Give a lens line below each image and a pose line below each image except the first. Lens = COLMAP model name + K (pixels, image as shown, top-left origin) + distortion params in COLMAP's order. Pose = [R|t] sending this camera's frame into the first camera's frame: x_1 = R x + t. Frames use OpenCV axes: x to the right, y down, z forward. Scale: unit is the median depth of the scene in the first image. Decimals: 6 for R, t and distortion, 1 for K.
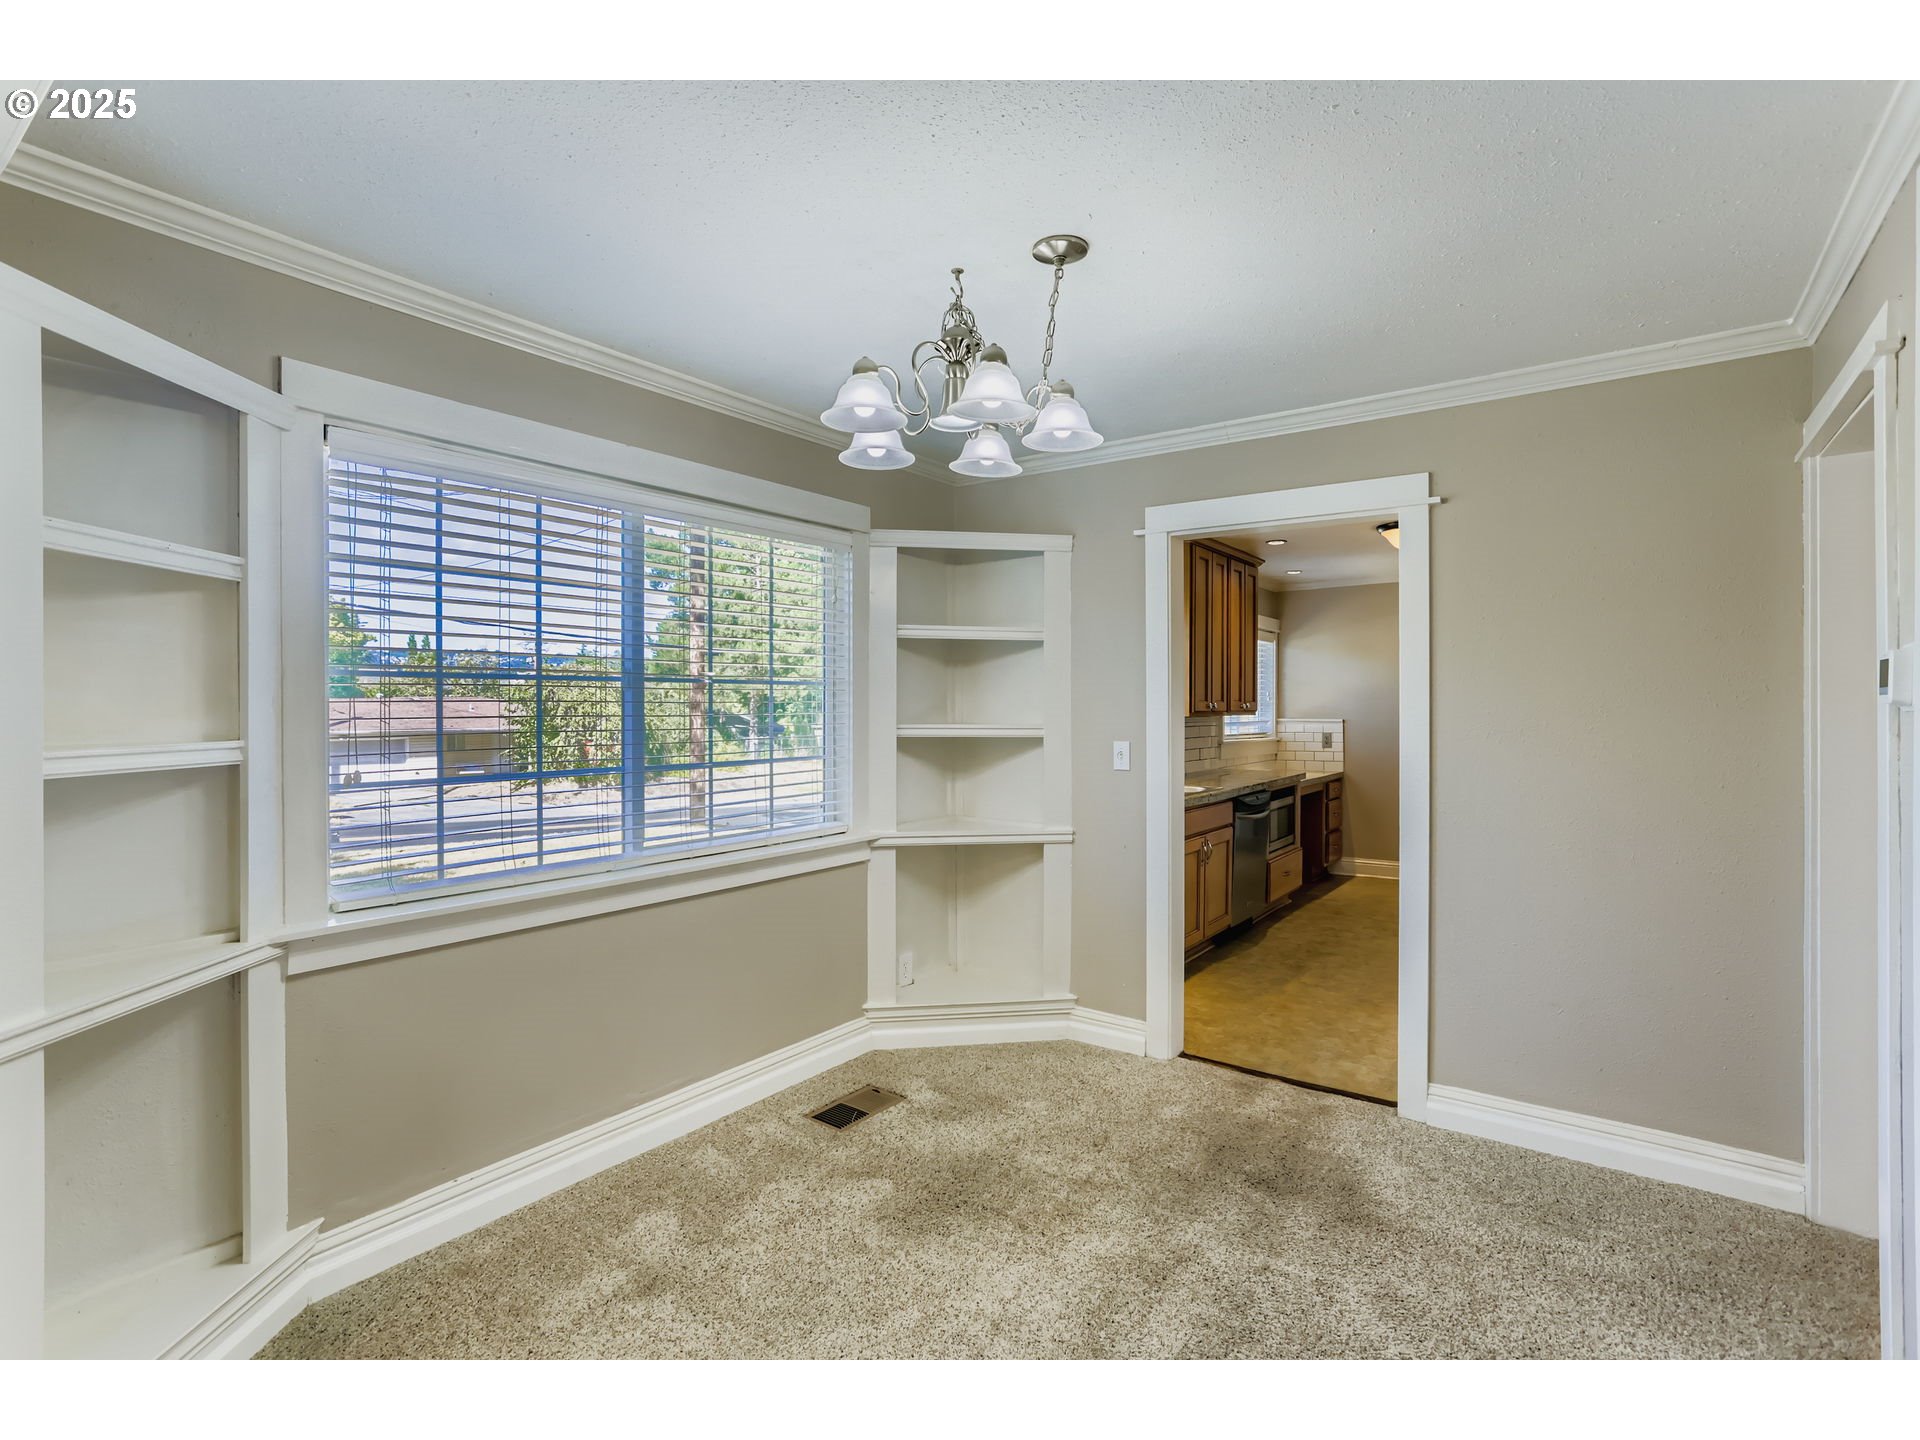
lens RADIAL K [[907.3, 0, 965.2], [0, 907.3, 709.9], [0, 0, 1]] dist [-0.025966, 0.011220]
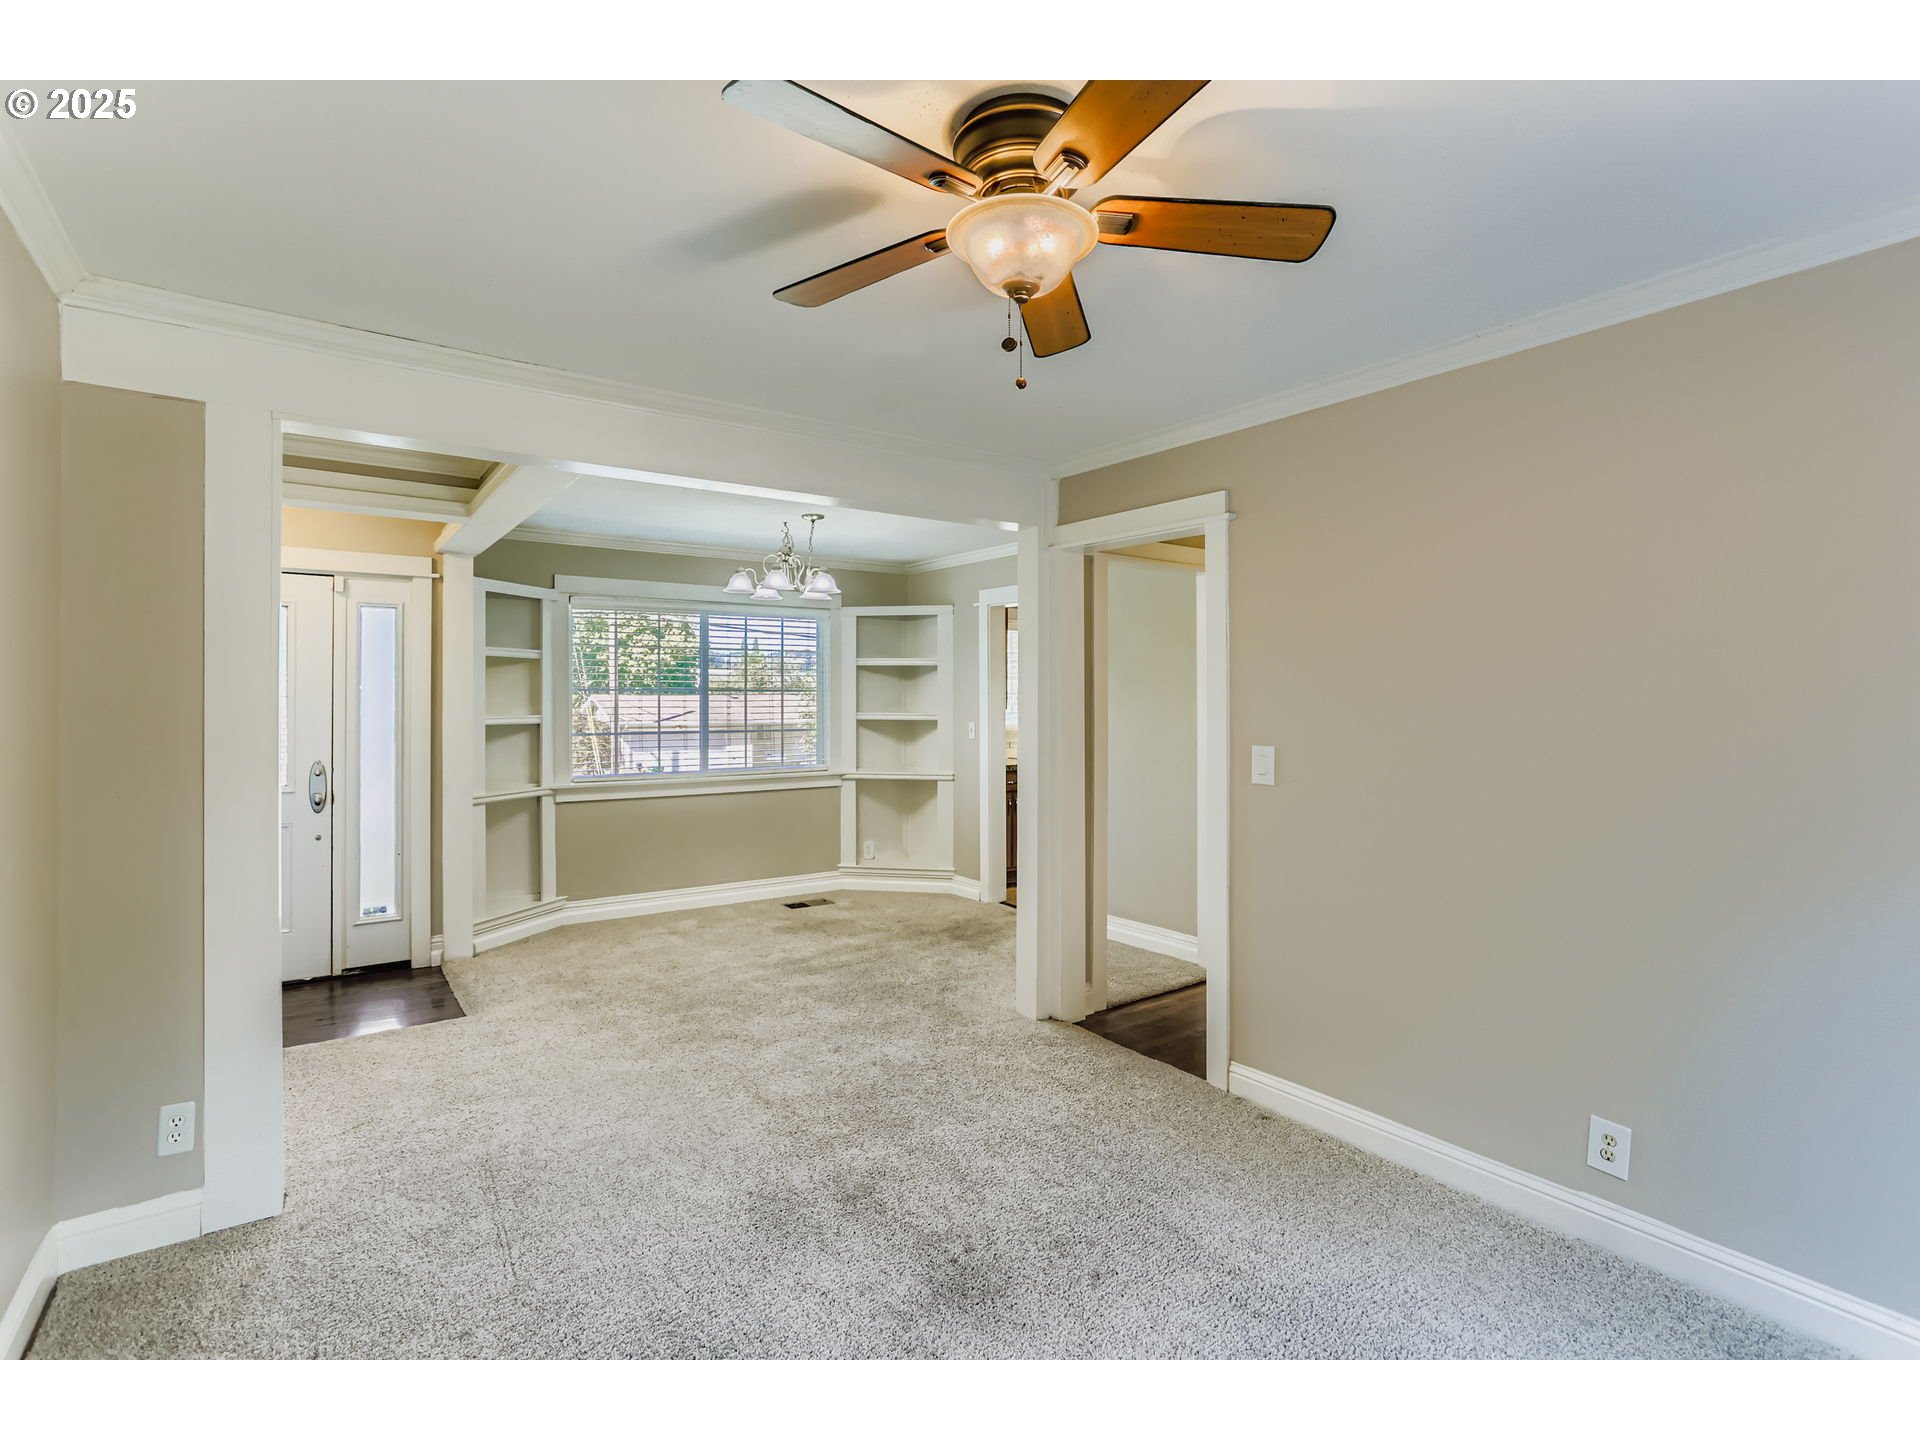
lens RADIAL K [[921.7, 0, 966.9], [0, 921.7, 698.7], [0, 0, 1]] dist [0.002954, 0.000322]
pose [[0.951568, -0.001137, -0.307438, 0.895542], [-0.000680, 0.999983, -0.005804, -0.000953], [0.307439, 0.005732, 0.951551, -0.888305]]
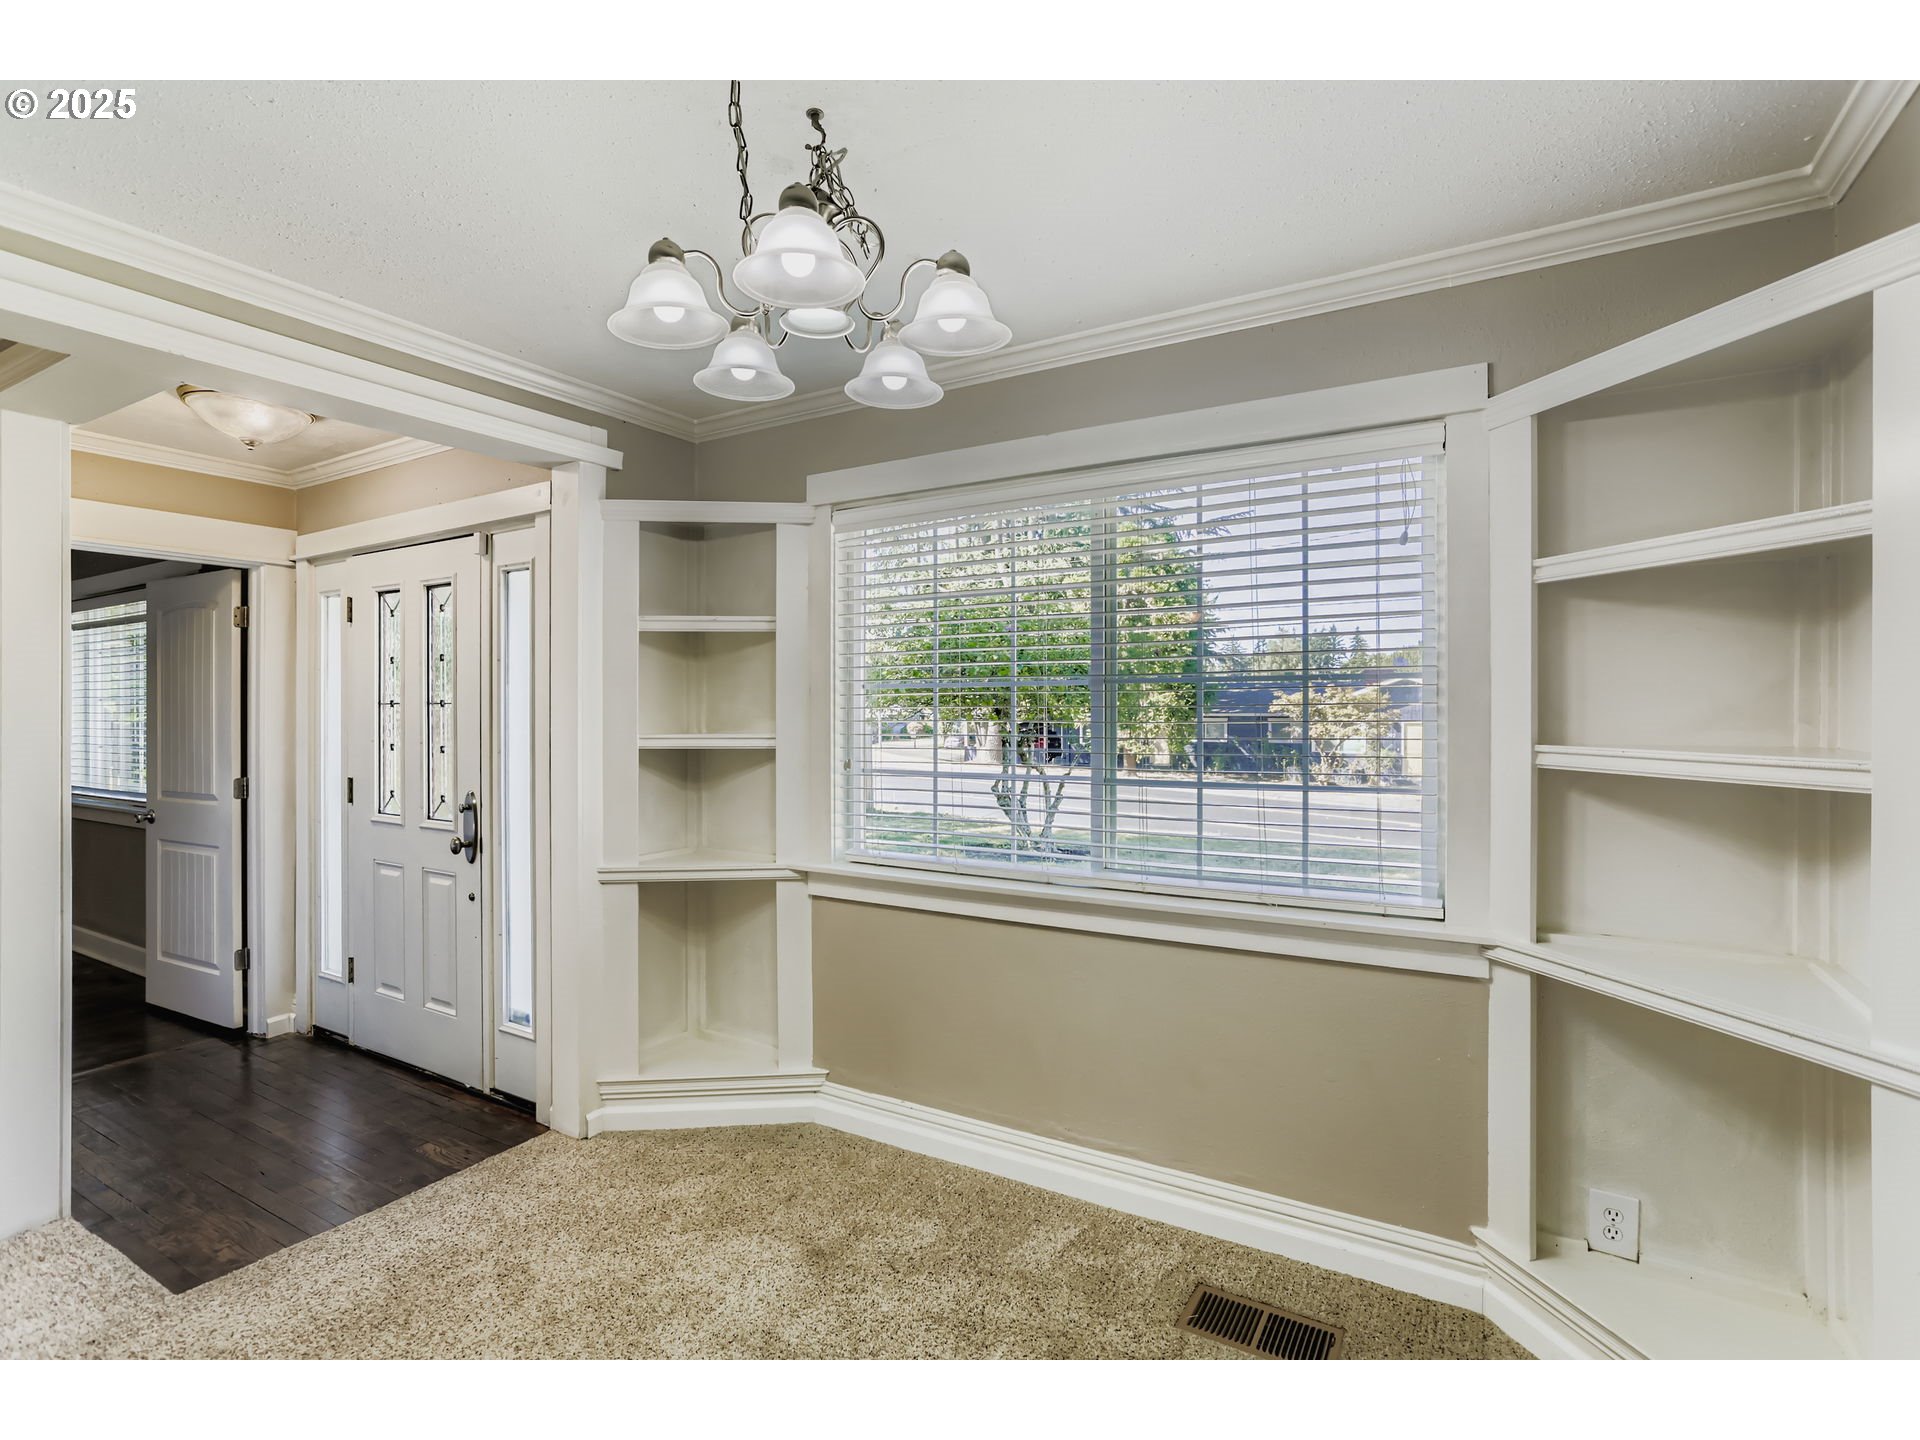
lens RADIAL K [[926.6, 0, 944.7], [0, 926.6, 716.0], [0, 0, 1]] dist [-0.042452, 0.034258]
pose [[0.086280, 0.004820, -0.996259, 0.539109], [-0.000557, 0.999988, 0.004790, -0.002253], [0.996271, 0.000141, 0.086282, 0.757908]]
